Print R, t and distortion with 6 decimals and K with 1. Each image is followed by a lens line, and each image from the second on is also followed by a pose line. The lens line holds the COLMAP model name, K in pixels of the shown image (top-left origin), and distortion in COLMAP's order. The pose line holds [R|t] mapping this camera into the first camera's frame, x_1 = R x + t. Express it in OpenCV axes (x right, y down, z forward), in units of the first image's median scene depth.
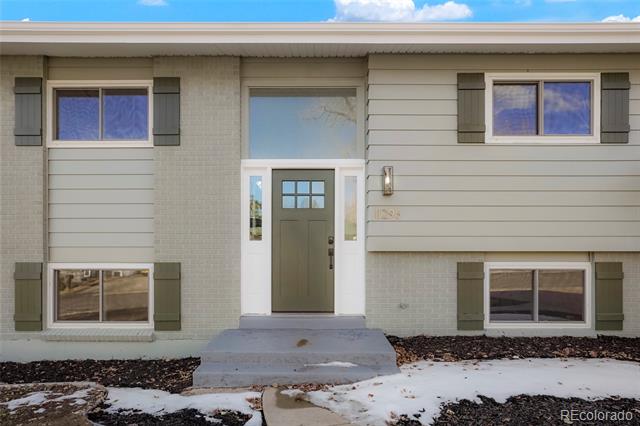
lens RADIAL K [[485.6, 0, 319.7], [0, 485.6, 225.7], [0, 0, 1]] dist [-0.002791, 0.000063]
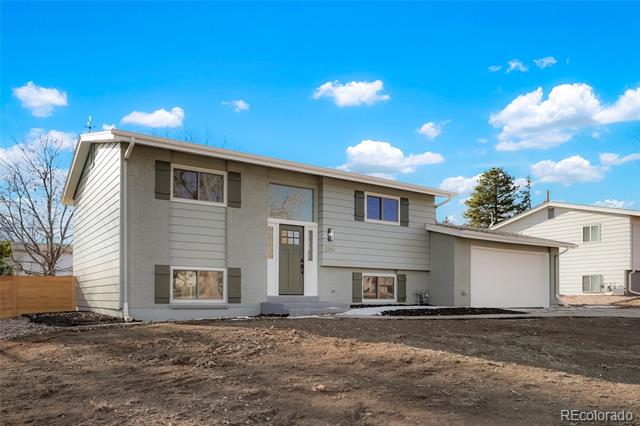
lens RADIAL K [[482.2, 0, 320.0], [0, 482.2, 213.0], [0, 0, 1]] dist [-0.002749, -0.000431]
pose [[0.822497, 0.099784, 0.559948, -1.122710], [-0.035230, 0.991538, -0.124945, 0.086830], [-0.567678, 0.083040, 0.819052, -0.778249]]
